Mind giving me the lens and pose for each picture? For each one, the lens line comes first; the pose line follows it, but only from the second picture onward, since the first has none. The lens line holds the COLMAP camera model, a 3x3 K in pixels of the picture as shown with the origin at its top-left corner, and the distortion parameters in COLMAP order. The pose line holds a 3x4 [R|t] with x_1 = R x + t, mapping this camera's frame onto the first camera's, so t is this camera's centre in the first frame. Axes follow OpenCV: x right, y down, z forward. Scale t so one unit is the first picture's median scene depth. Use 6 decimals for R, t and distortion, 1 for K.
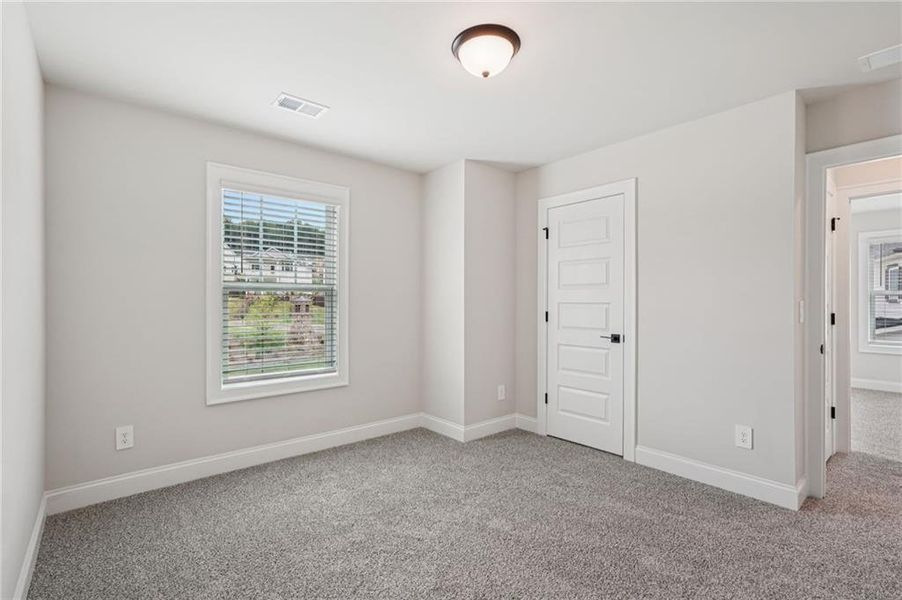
lens RADIAL K [[412.7, 0, 452.8], [0, 412.7, 303.5], [0, 0, 1]] dist [-0.002739, 0.003835]
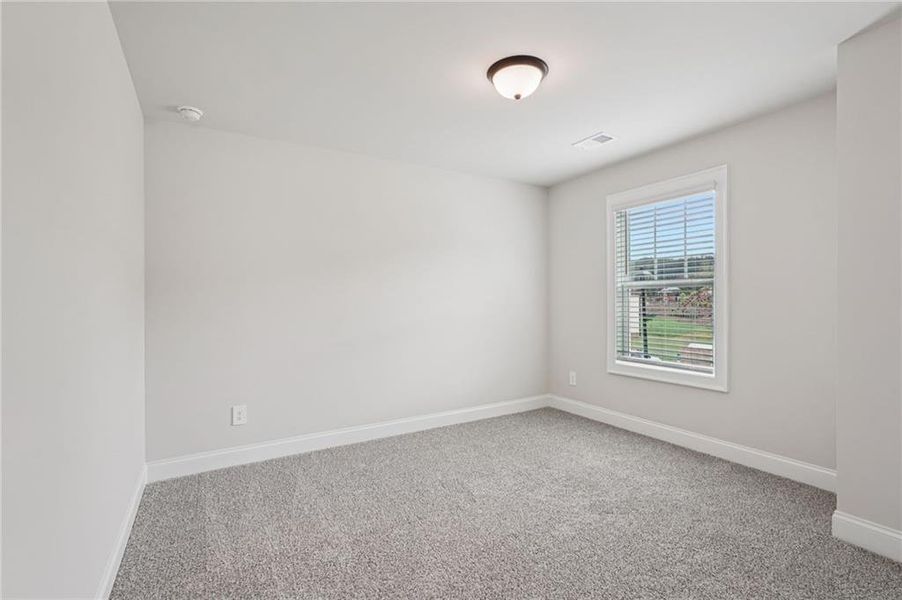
lens RADIAL K [[412.7, 0, 452.5], [0, 412.7, 300.1], [0, 0, 1]] dist [-0.002739, 0.003835]
pose [[-0.167064, -0.006986, -0.985921, 0.794143], [0.000131, 0.999975, -0.007108, 0.013391], [0.985946, -0.001316, -0.167059, 0.666724]]
